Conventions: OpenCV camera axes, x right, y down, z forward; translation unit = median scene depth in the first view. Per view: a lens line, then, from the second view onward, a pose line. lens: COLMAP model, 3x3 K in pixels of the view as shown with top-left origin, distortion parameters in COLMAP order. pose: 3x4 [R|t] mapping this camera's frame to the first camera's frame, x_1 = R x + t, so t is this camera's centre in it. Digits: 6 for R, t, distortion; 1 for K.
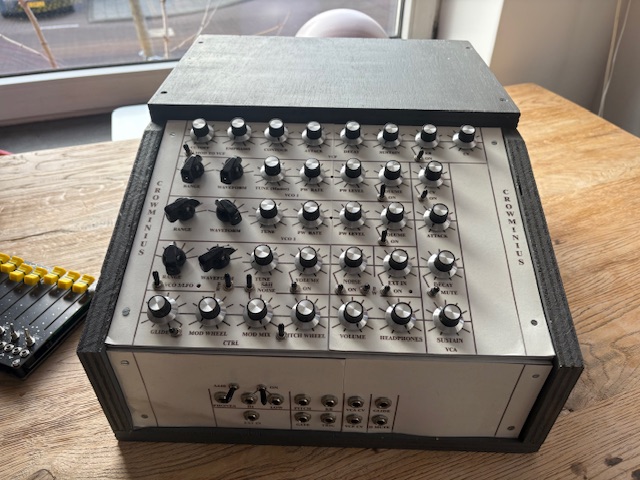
lens RADIAL K [[500.4, 0, 333.6], [0, 500.4, 239.8], [0, 0, 1]] dist [0.006999, 0.005054]
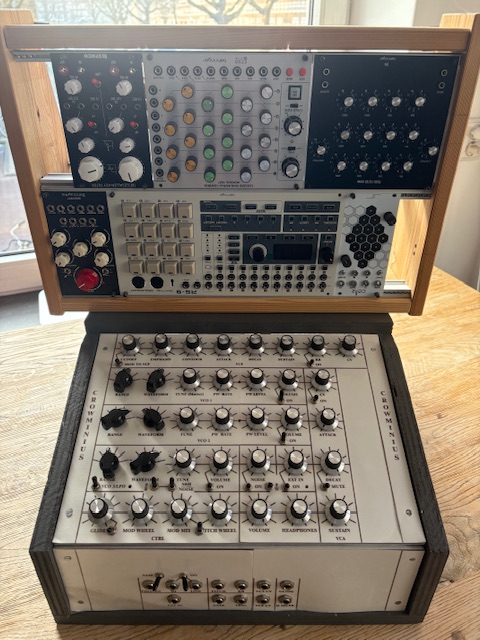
lens RADIAL K [[487.9, 0, 251.0], [0, 487.9, 321.6], [0, 0, 1]] dist [0.002073, -0.007250]
pose [[0.999543, -0.023504, 0.019033, 0.006917], [0.025740, 0.991526, -0.127330, -0.138447], [-0.015878, 0.127762, 0.991678, -0.204162]]
